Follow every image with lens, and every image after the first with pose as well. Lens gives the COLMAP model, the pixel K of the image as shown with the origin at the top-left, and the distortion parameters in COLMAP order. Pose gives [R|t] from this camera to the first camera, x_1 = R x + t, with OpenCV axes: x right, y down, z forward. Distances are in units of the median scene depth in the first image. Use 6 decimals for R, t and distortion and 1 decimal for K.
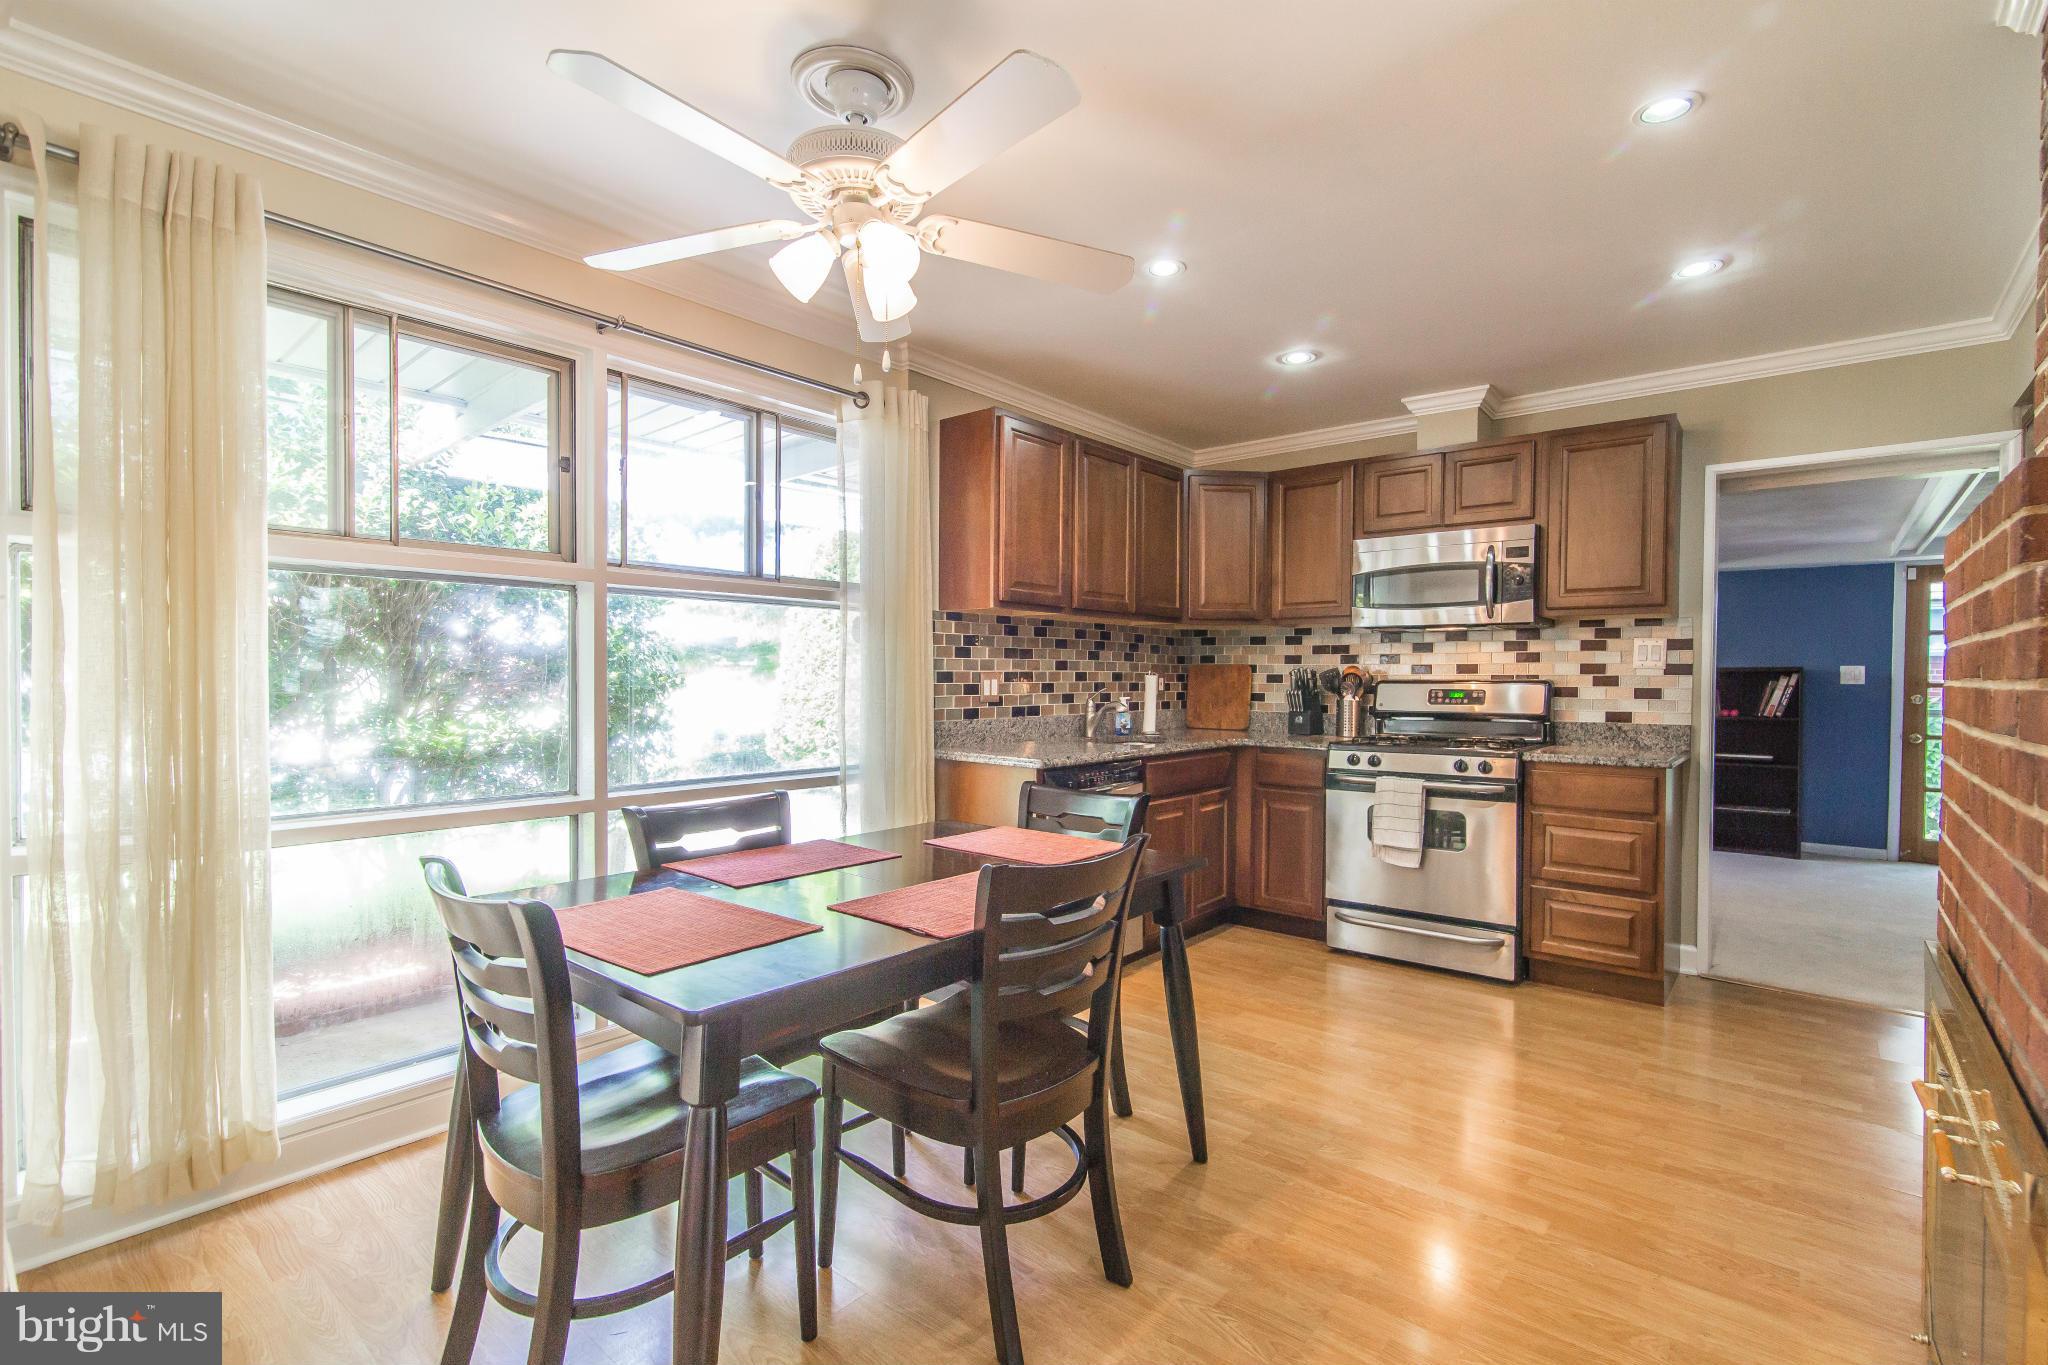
lens RADIAL K [[923.4, 0, 1039.6], [0, 923.4, 690.3], [0, 0, 1]] dist [-0.000659, -0.000491]
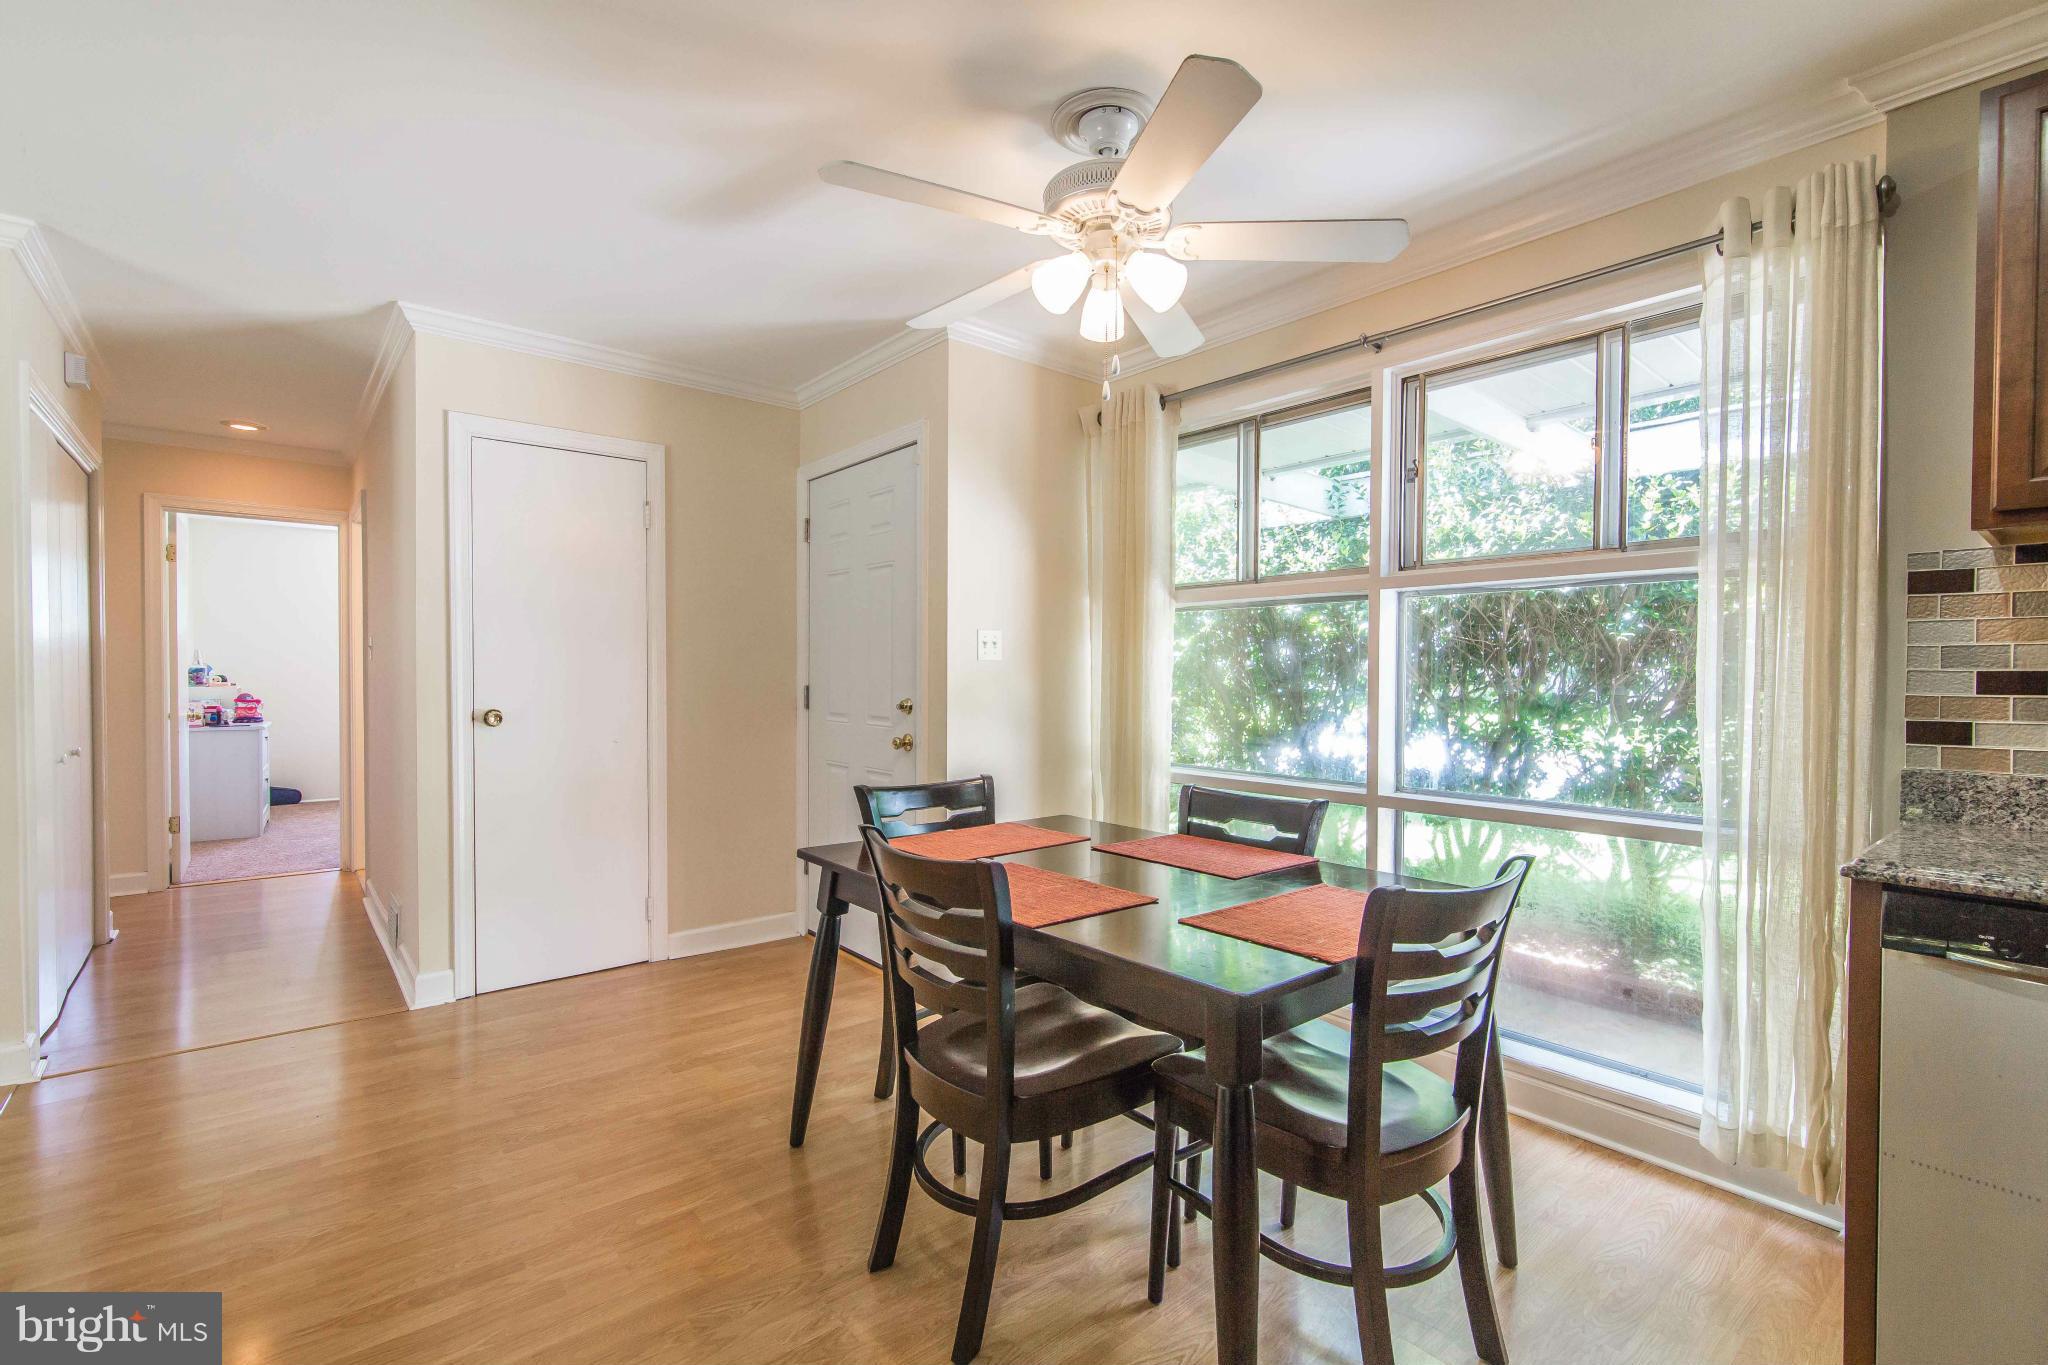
lens RADIAL K [[923.4, 0, 1039.6], [0, 923.4, 690.3], [0, 0, 1]] dist [-0.000659, -0.000491]
pose [[-0.172812, 0.009534, -0.984909, 0.427829], [-0.023502, 0.999629, 0.013800, -0.004814], [0.984674, 0.025532, -0.172523, 0.550004]]
